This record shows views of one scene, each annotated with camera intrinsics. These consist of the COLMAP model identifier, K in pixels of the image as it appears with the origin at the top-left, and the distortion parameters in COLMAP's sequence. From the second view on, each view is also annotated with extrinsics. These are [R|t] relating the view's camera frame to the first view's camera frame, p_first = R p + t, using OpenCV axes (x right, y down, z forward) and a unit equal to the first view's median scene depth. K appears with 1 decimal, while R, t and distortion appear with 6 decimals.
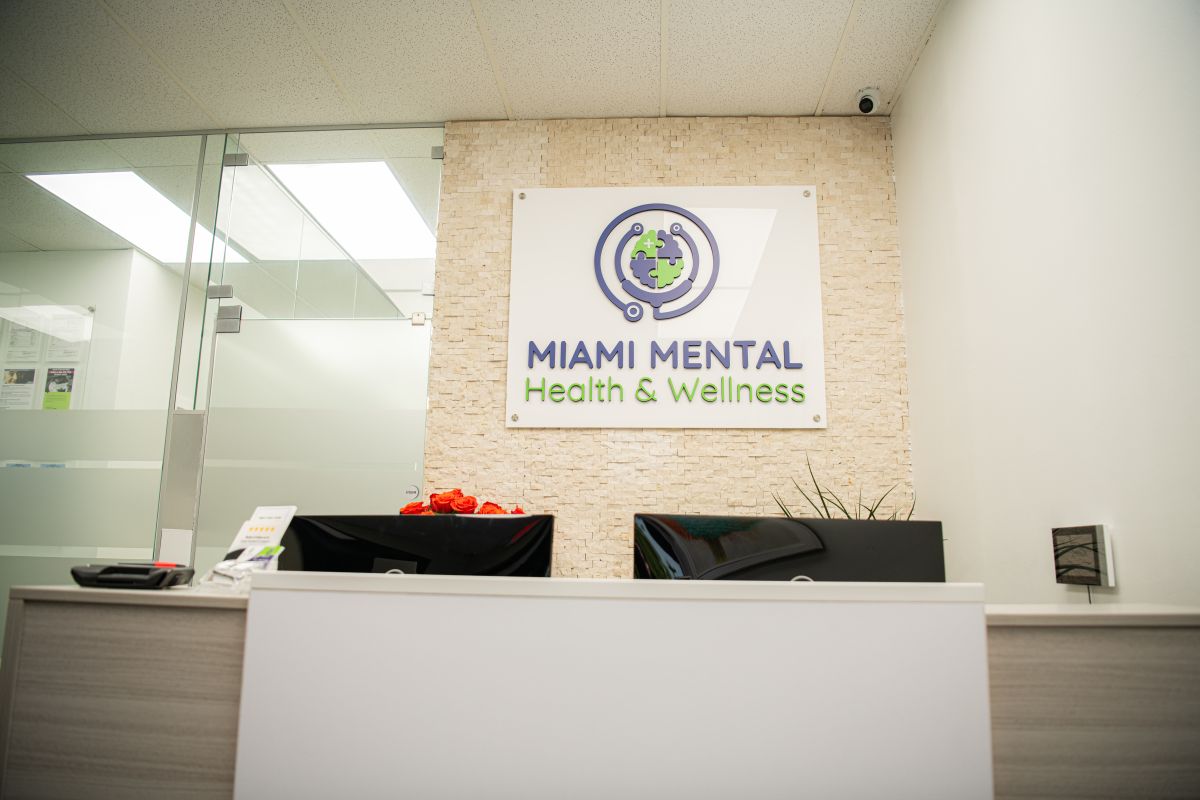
lens RADIAL K [[833.7, 0, 602.1], [0, 833.7, 405.9], [0, 0, 1]] dist [-0.069078, 0.016179]
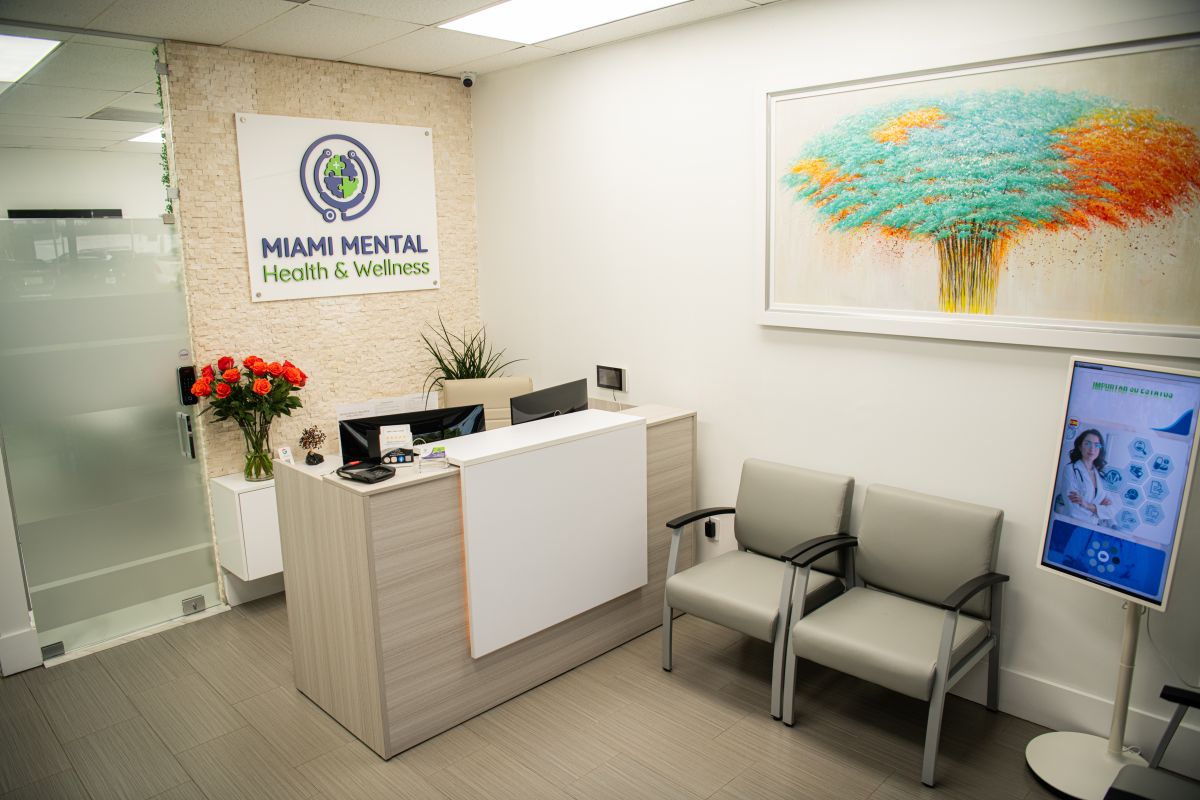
lens RADIAL K [[833.7, 0, 604.6], [0, 833.7, 409.7], [0, 0, 1]] dist [-0.069078, 0.016179]
pose [[0.657023, -0.177670, 0.732635, -0.760750], [-0.115744, 0.936535, 0.330916, -0.326438], [-0.744932, -0.302217, 0.594761, -0.317527]]
